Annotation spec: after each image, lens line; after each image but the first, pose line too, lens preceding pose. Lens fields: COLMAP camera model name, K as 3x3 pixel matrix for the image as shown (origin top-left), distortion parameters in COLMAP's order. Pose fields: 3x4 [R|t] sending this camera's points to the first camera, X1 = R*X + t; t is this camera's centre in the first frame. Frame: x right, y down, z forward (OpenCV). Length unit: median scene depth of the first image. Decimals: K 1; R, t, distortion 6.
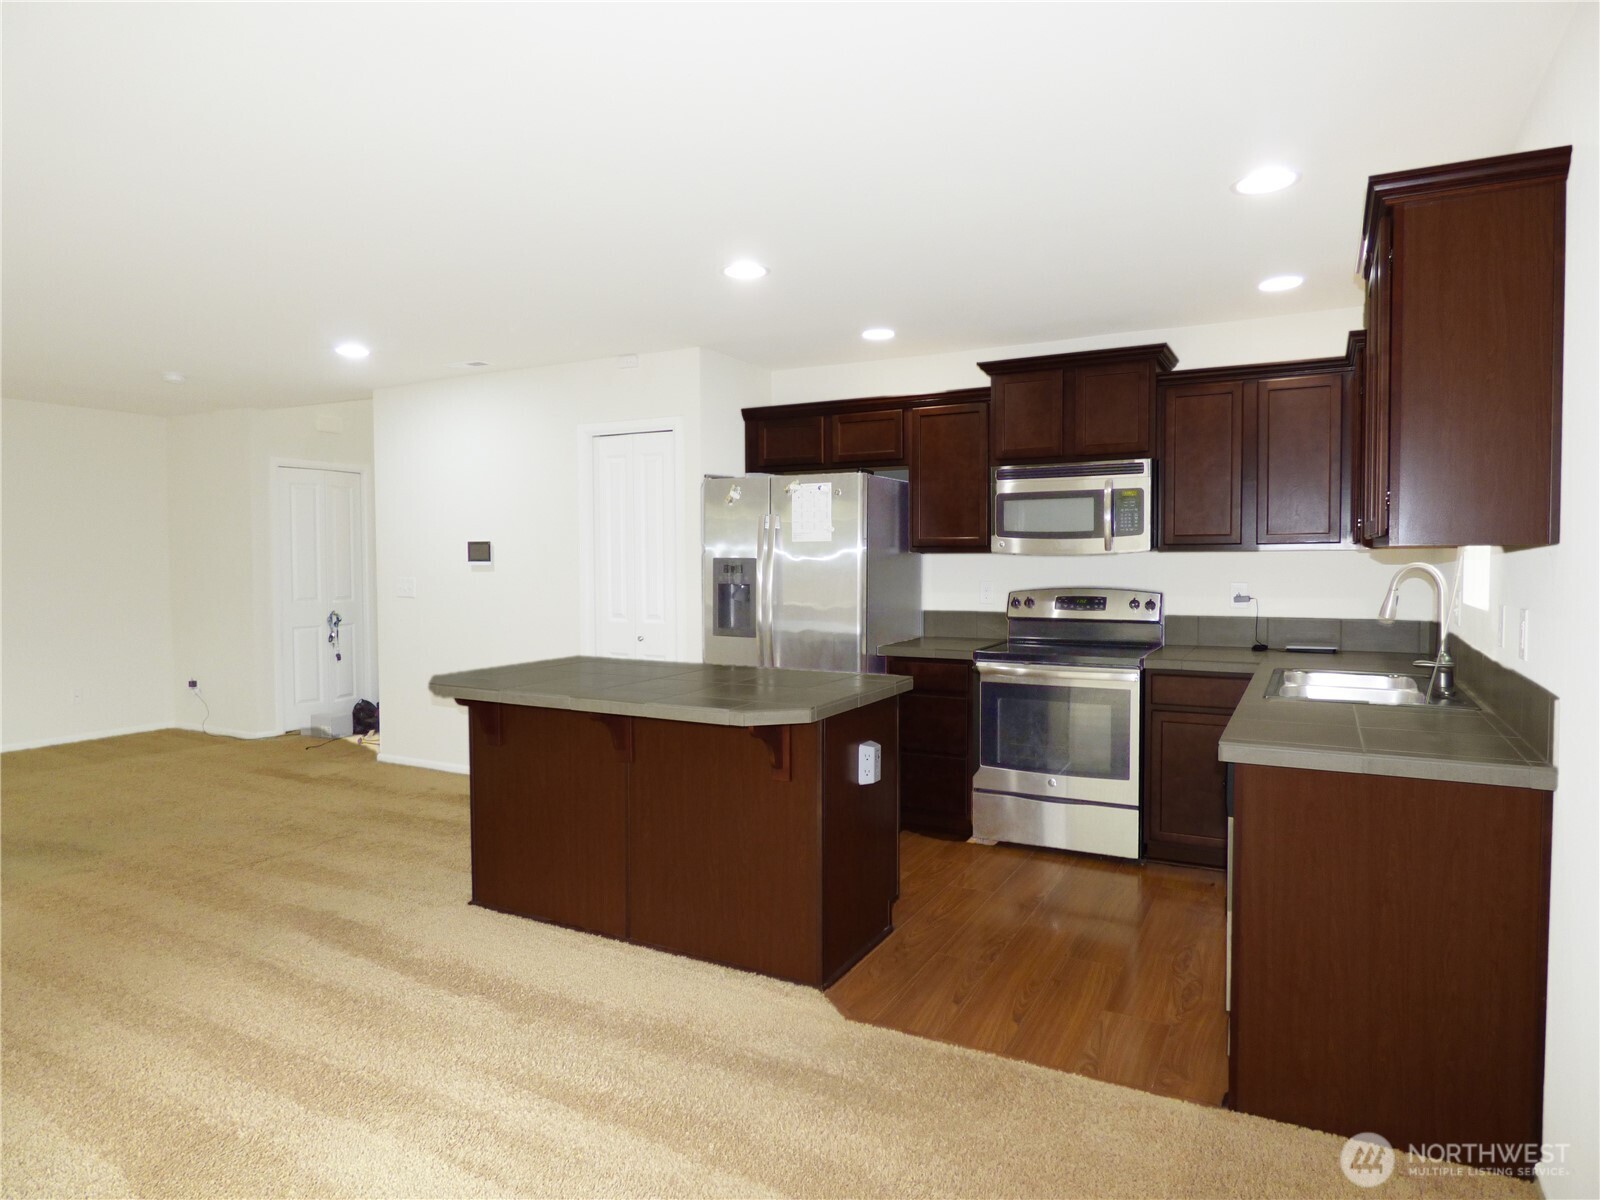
lens RADIAL K [[961.0, 0, 799.5], [0, 961.0, 597.0], [0, 0, 1]] dist [-0.012870, -0.002193]
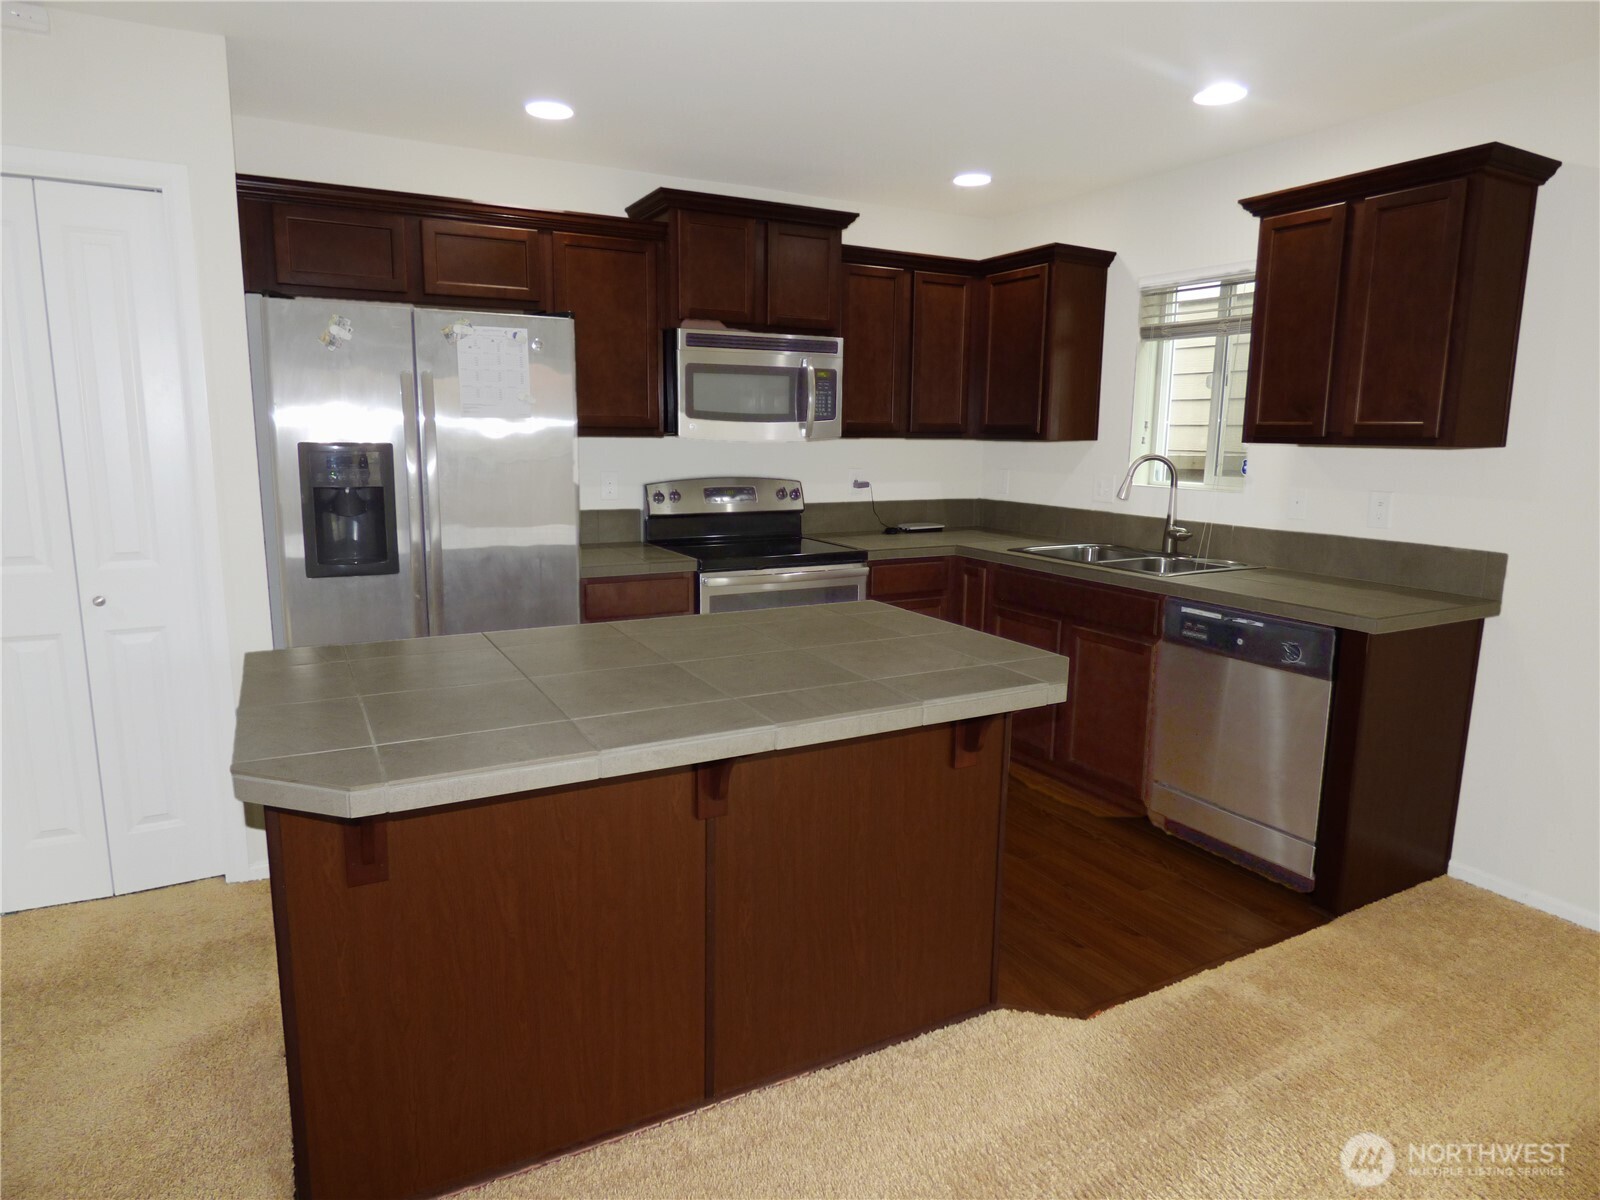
lens RADIAL K [[961.0, 0, 799.5], [0, 961.0, 597.0], [0, 0, 1]] dist [-0.012870, -0.002193]
pose [[0.548221, -0.130351, 0.826113, -0.479333], [0.019436, 0.989498, 0.143233, -0.029651], [-0.836108, -0.062467, 0.544997, 0.517239]]
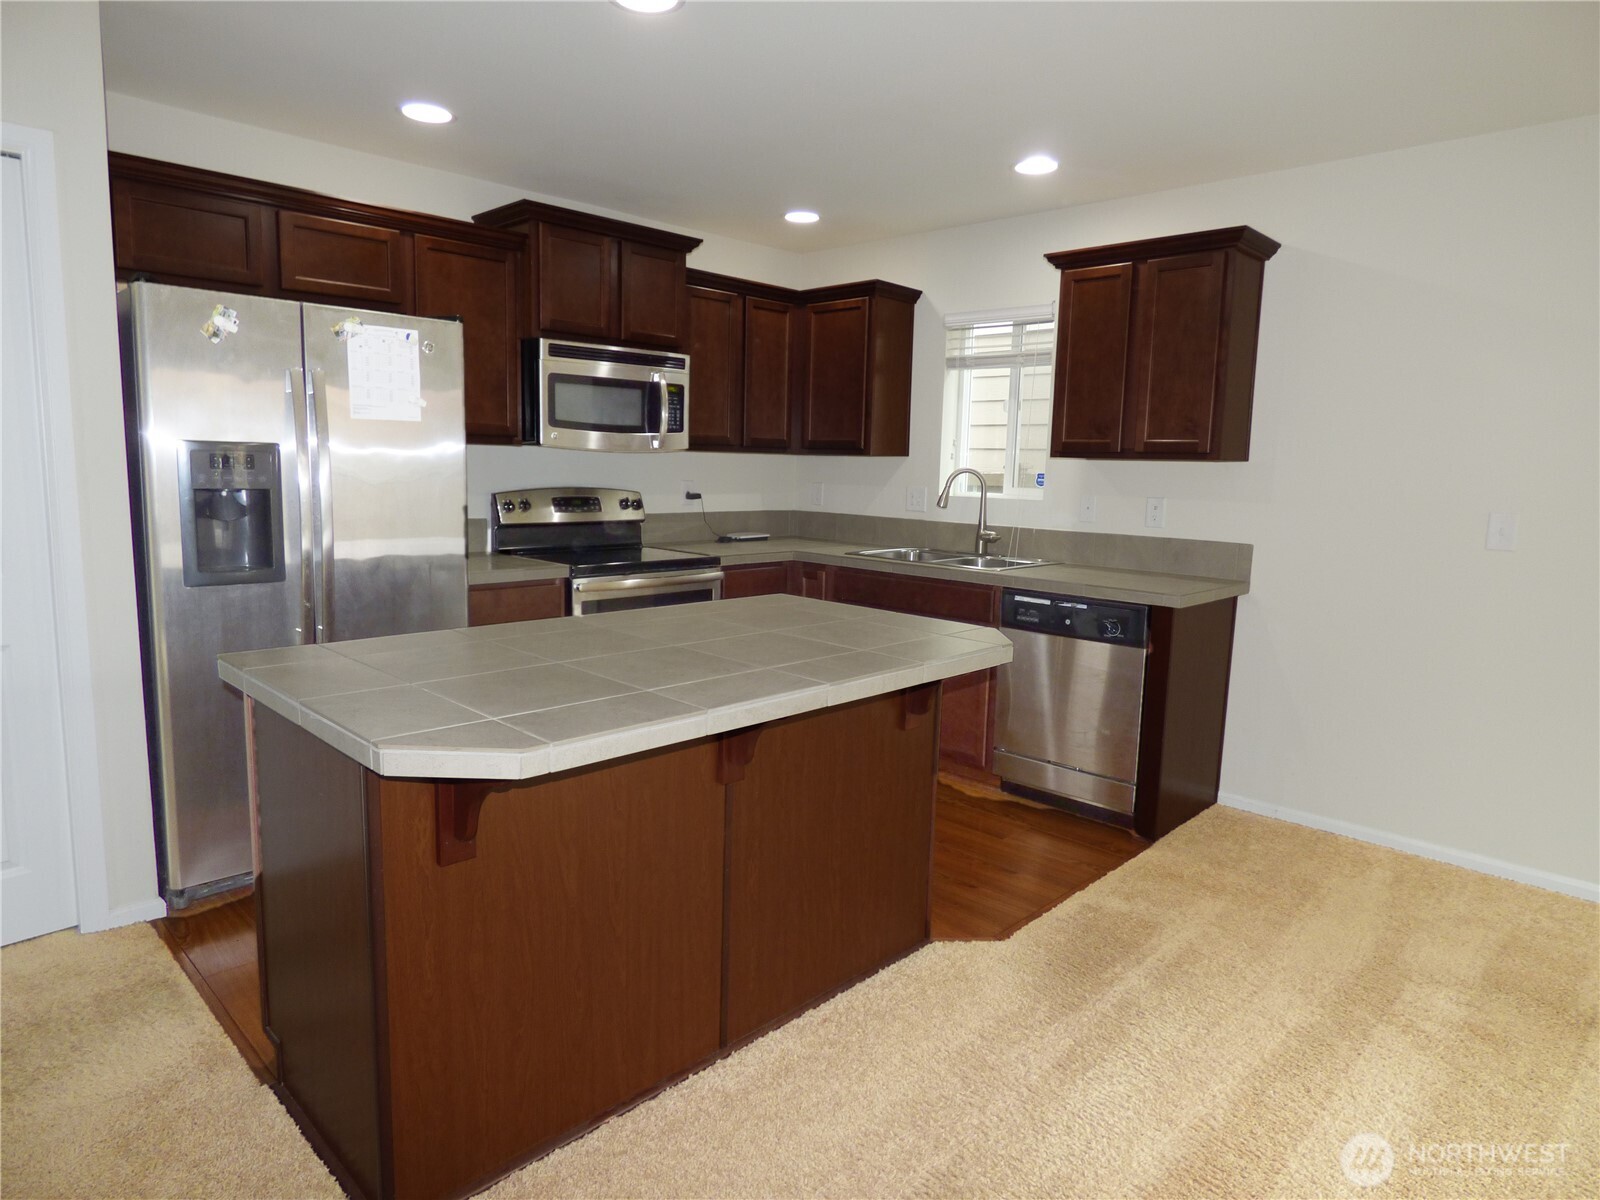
lens RADIAL K [[958.8, 0, 800.0], [0, 958.8, 600.0], [0, 0, 1]] dist [-0.020395, -0.000456]
pose [[0.277766, -0.124402, 0.952560, -0.589195], [0.012323, 0.991960, 0.125954, -0.017574], [-0.960570, -0.023247, 0.277066, 0.623496]]
